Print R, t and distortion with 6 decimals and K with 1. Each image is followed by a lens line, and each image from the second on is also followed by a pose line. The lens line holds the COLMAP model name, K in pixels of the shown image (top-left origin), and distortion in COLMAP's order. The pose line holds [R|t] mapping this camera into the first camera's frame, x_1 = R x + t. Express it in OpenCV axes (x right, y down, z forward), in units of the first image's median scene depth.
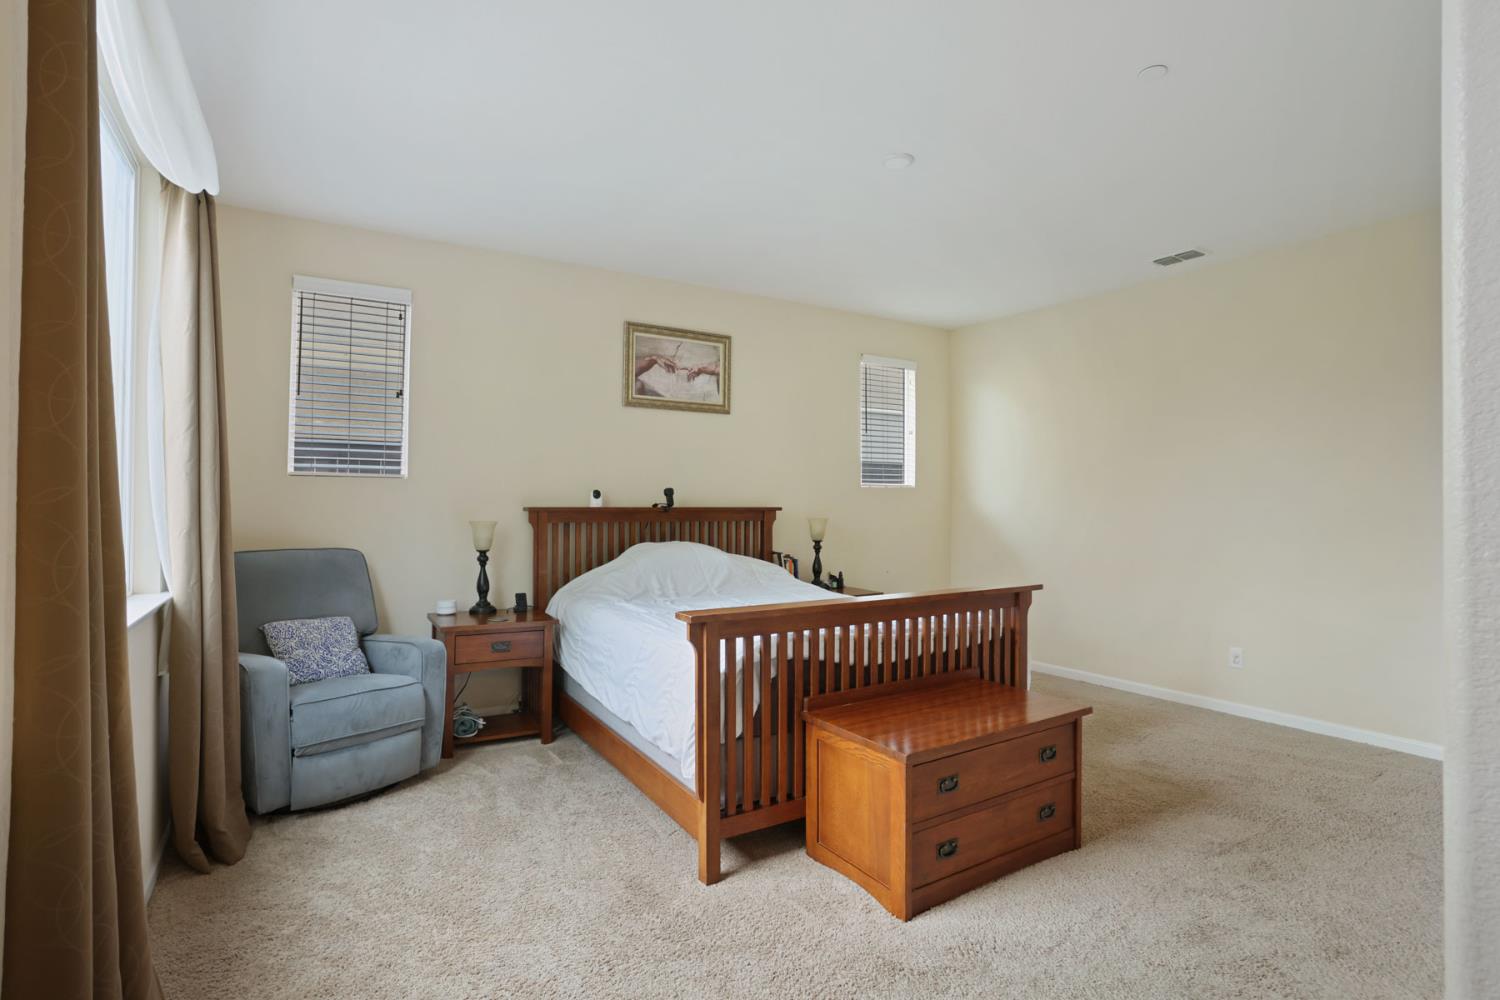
lens RADIAL K [[741.1, 0, 739.2], [0, 741.1, 502.1], [0, 0, 1]] dist [-0.080550, 0.038920]
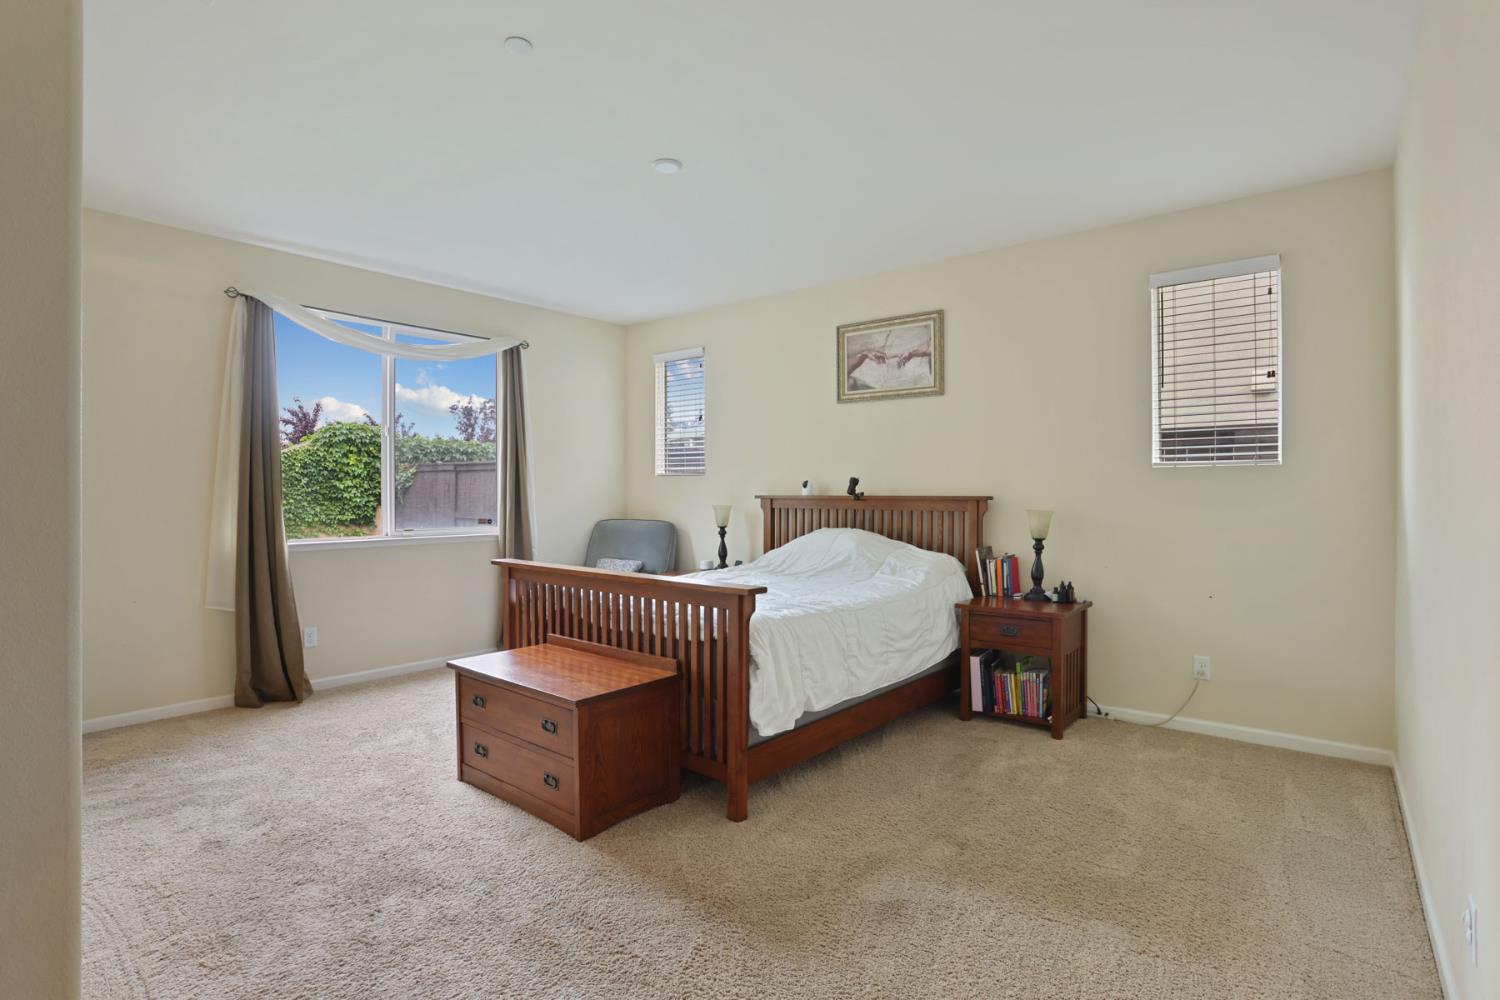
lens RADIAL K [[741.1, 0, 739.2], [0, 741.1, 502.1], [0, 0, 1]] dist [-0.080550, 0.038920]
pose [[0.317488, 0.009871, -0.948211, 0.814371], [0.003784, 0.999925, 0.011677, 0.003340], [0.948255, -0.007296, 0.317426, 0.491781]]
